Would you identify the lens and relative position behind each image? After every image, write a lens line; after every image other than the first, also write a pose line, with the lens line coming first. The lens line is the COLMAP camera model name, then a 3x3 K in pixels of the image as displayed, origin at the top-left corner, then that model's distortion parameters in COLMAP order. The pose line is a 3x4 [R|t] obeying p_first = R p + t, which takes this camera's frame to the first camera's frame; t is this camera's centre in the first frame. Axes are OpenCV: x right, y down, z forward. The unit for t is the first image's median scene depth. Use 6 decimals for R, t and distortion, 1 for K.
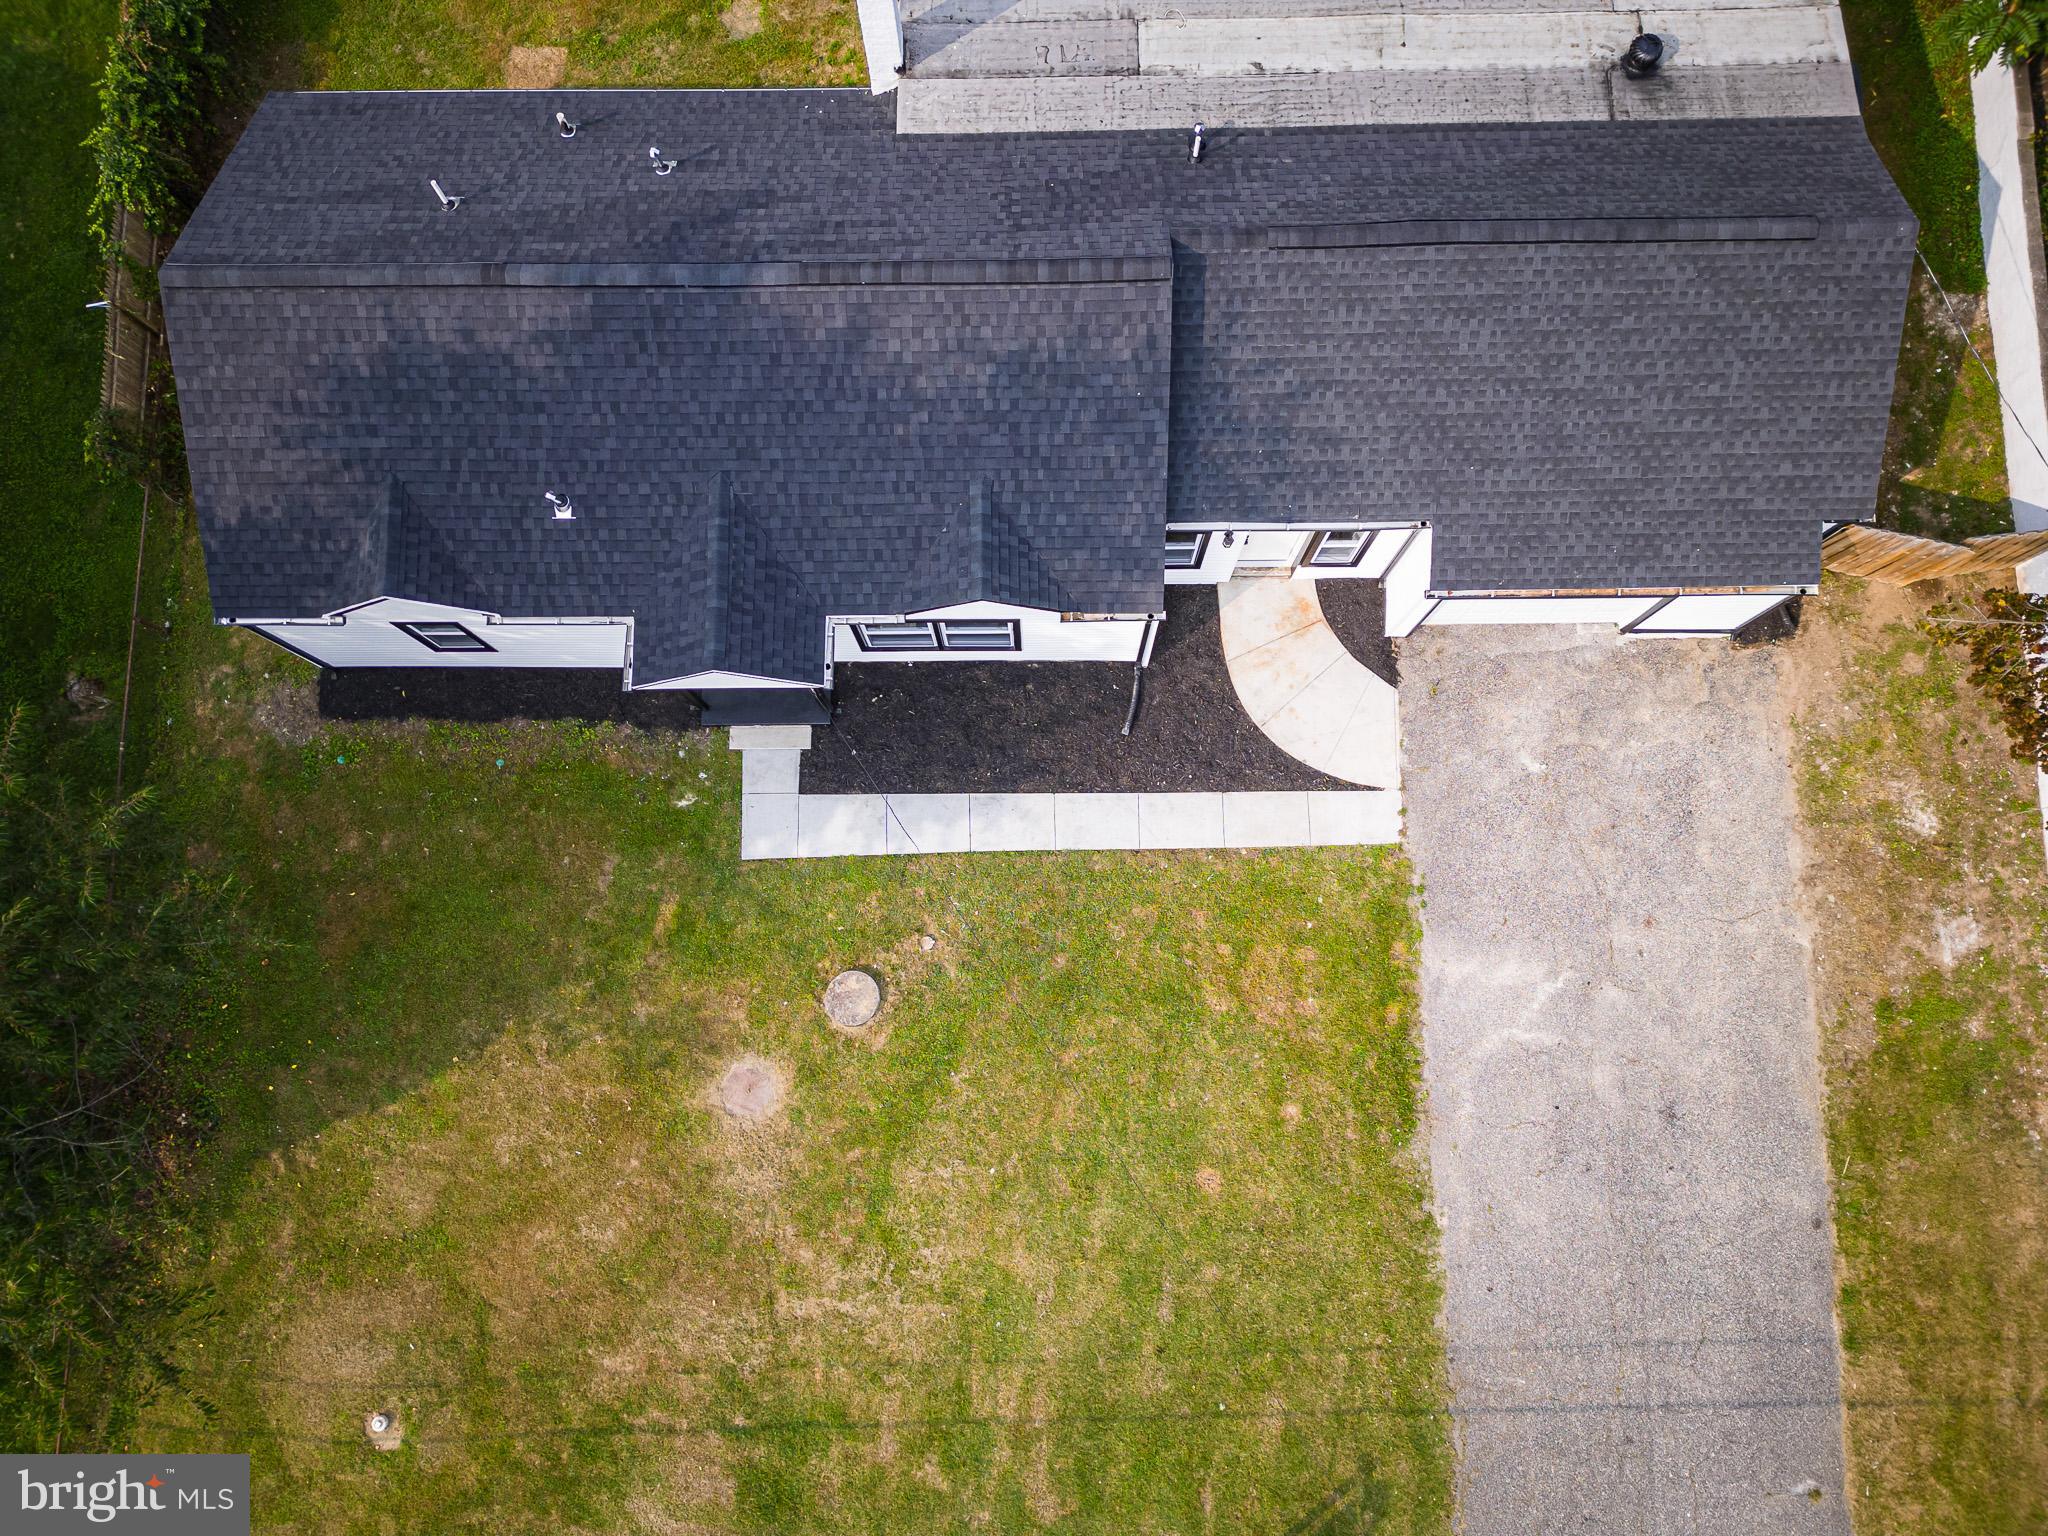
lens RADIAL K [[1427.7, 0, 1029.5], [0, 1427.7, 827.8], [0, 0, 1]] dist [0.090791, -0.091047]
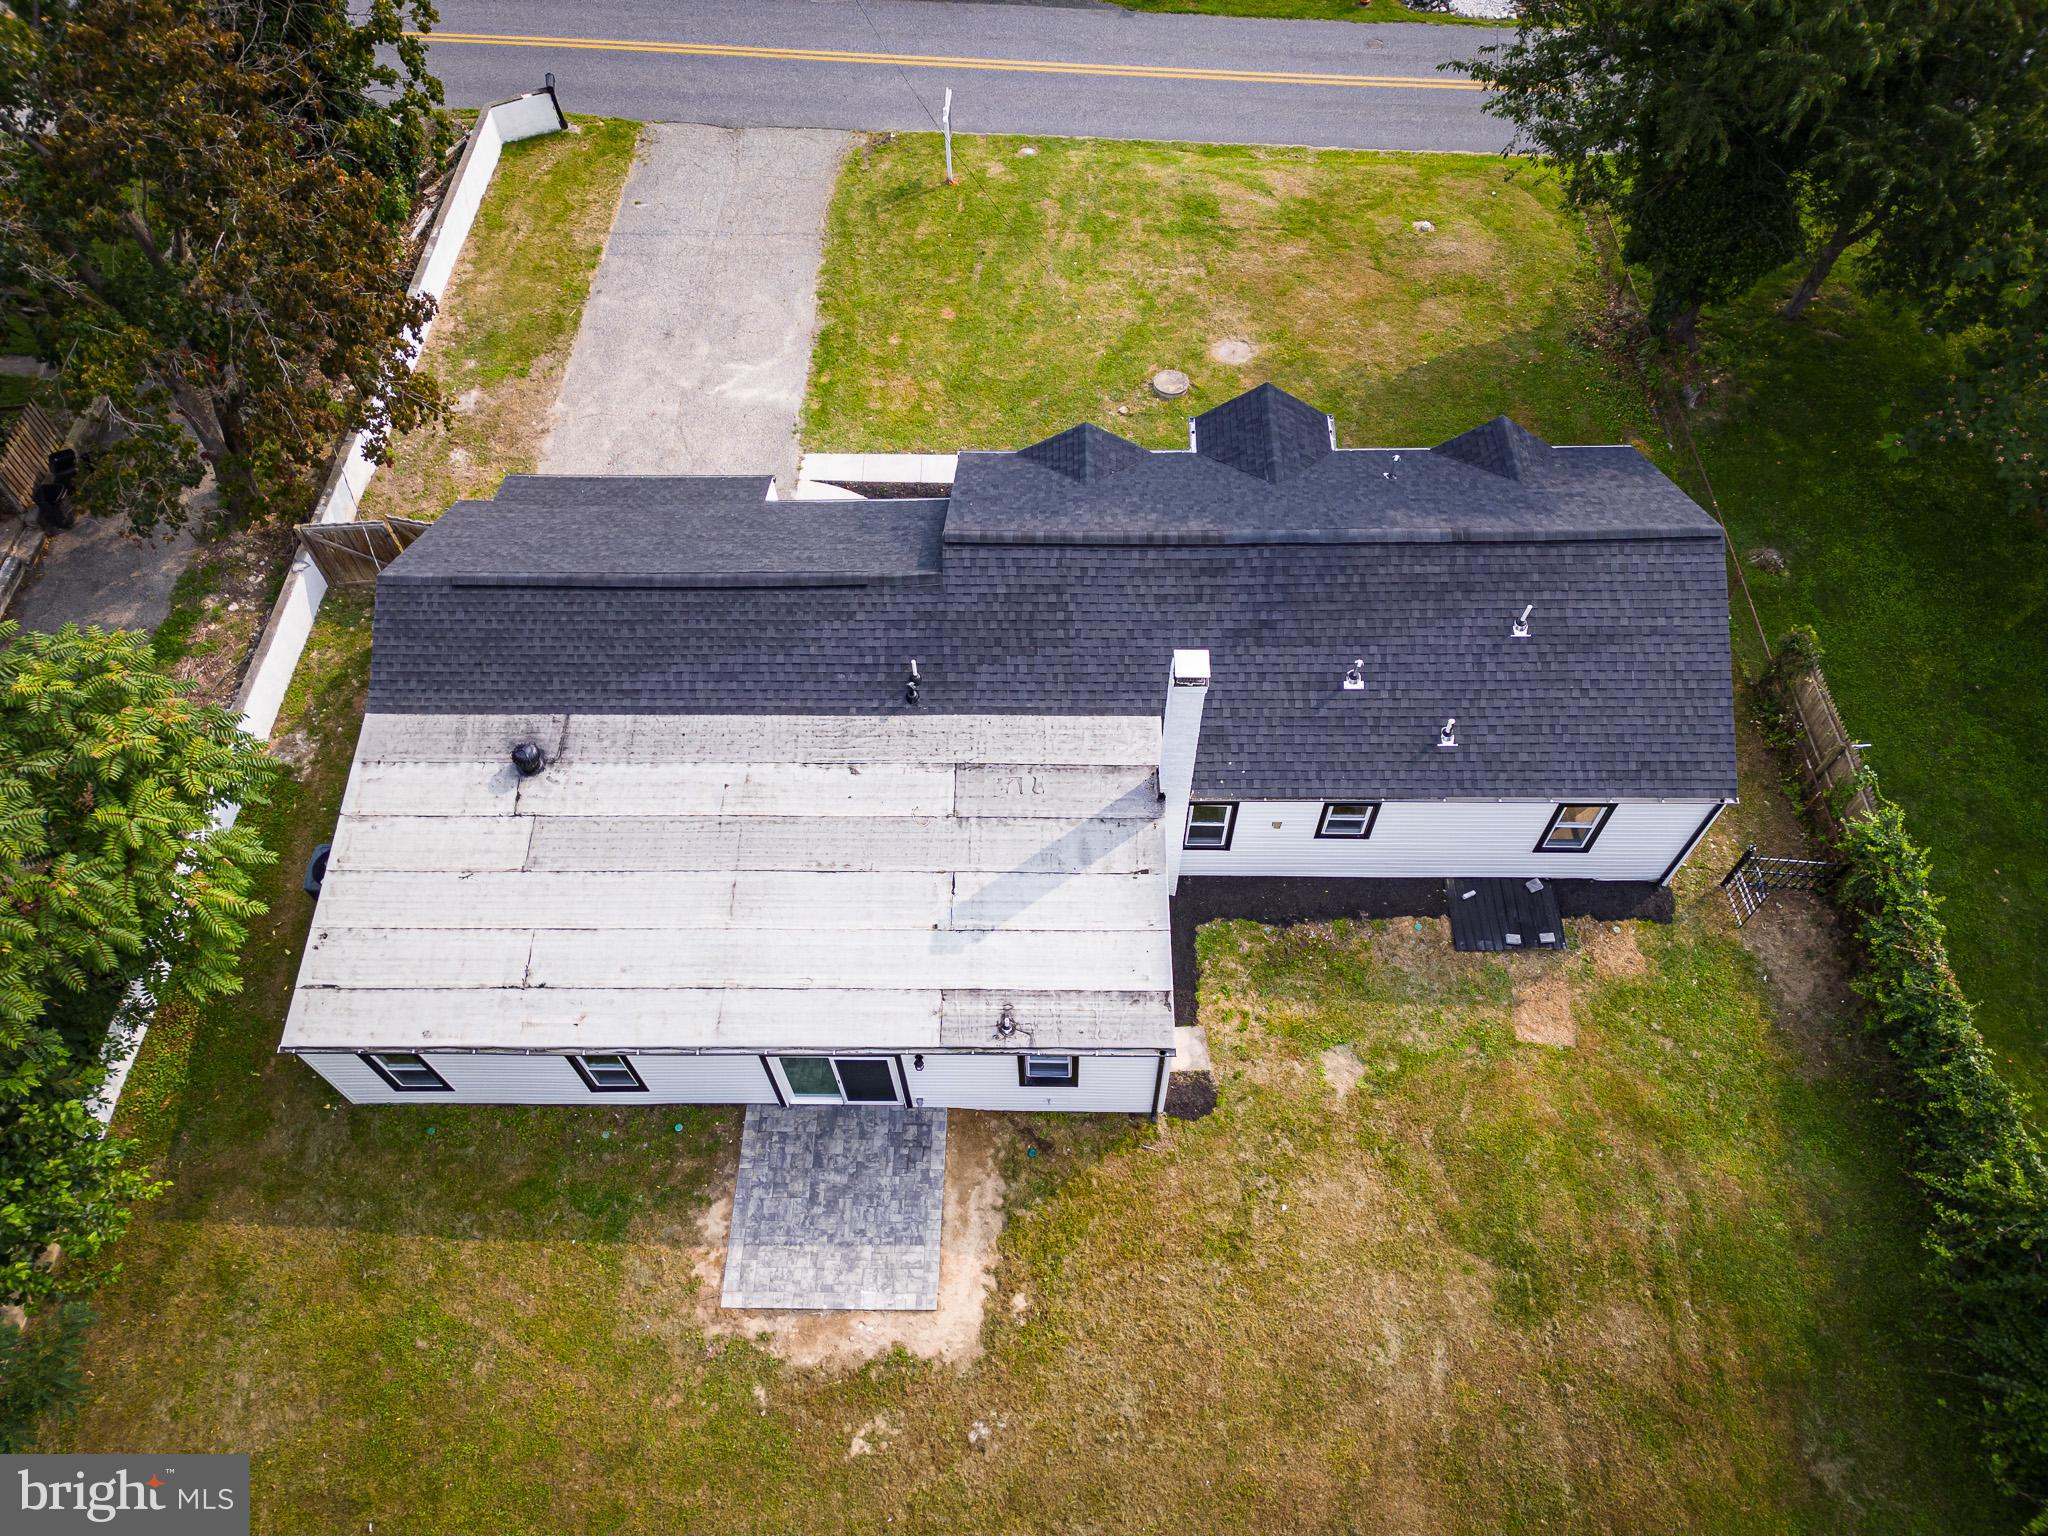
lens RADIAL K [[1401.7, 0, 1024.0], [0, 1401.7, 768.0], [0, 0, 1]] dist [0.104895, -0.139854]
pose [[-0.999278, 0.005025, 0.037664, -0.021875], [0.022358, -0.723717, 0.689734, -1.300036], [0.030724, 0.690078, 0.723082, 0.190357]]
